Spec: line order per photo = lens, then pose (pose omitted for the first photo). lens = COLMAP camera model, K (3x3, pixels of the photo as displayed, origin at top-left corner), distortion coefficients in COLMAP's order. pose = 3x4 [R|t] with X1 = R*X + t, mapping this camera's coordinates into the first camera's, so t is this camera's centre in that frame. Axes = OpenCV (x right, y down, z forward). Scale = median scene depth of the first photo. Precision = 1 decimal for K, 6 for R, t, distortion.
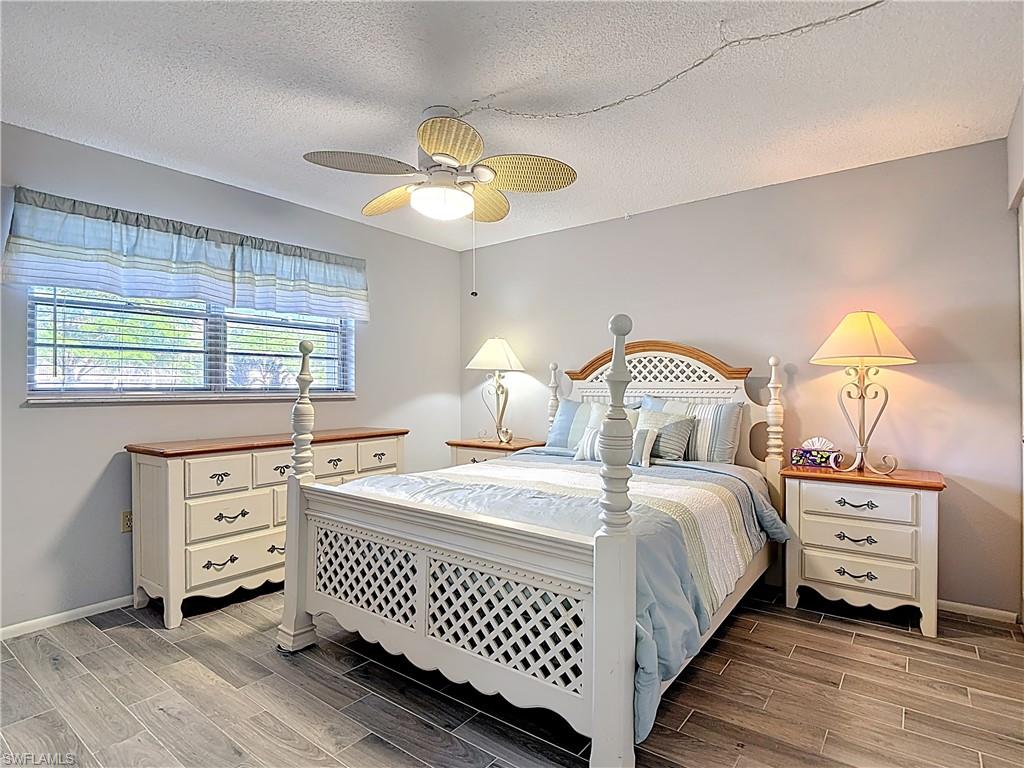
lens RADIAL K [[538.6, 0, 514.2], [0, 538.6, 382.7], [0, 0, 1]] dist [0.001872, -0.017882]
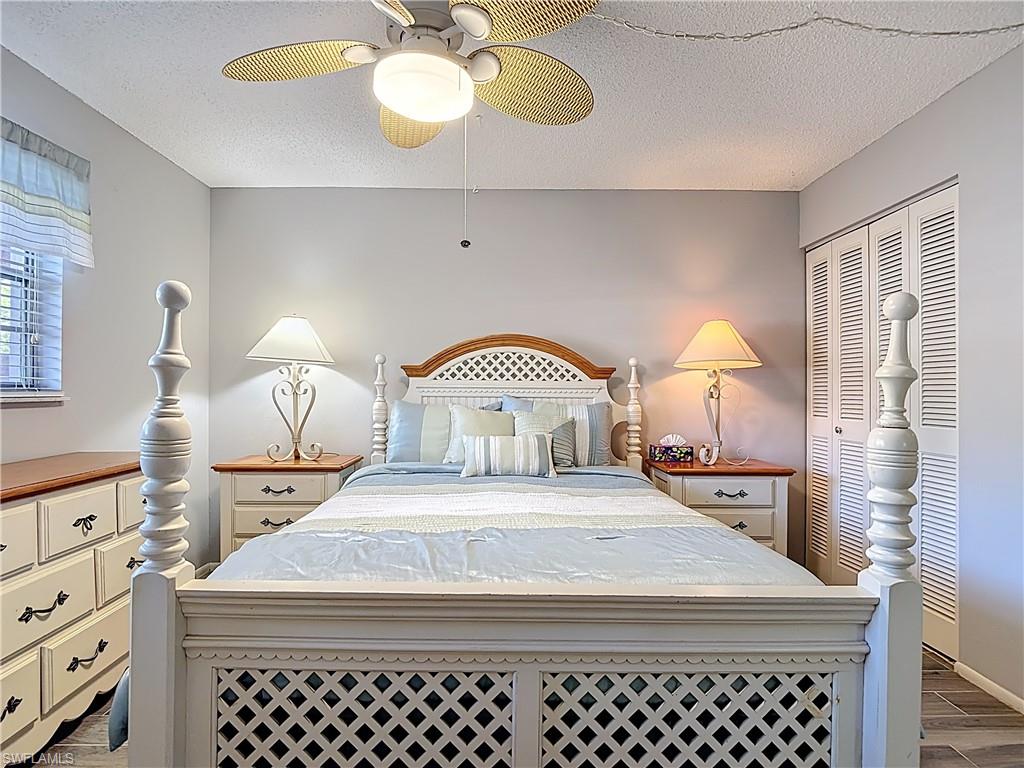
lens RADIAL K [[538.6, 0, 511.6], [0, 538.6, 386.8], [0, 0, 1]] dist [0.001872, -0.017882]
pose [[0.792449, 0.007026, 0.609897, -0.302809], [-0.012620, 0.999908, 0.004878, 0.004846], [-0.609807, -0.011563, 0.792466, 0.306602]]
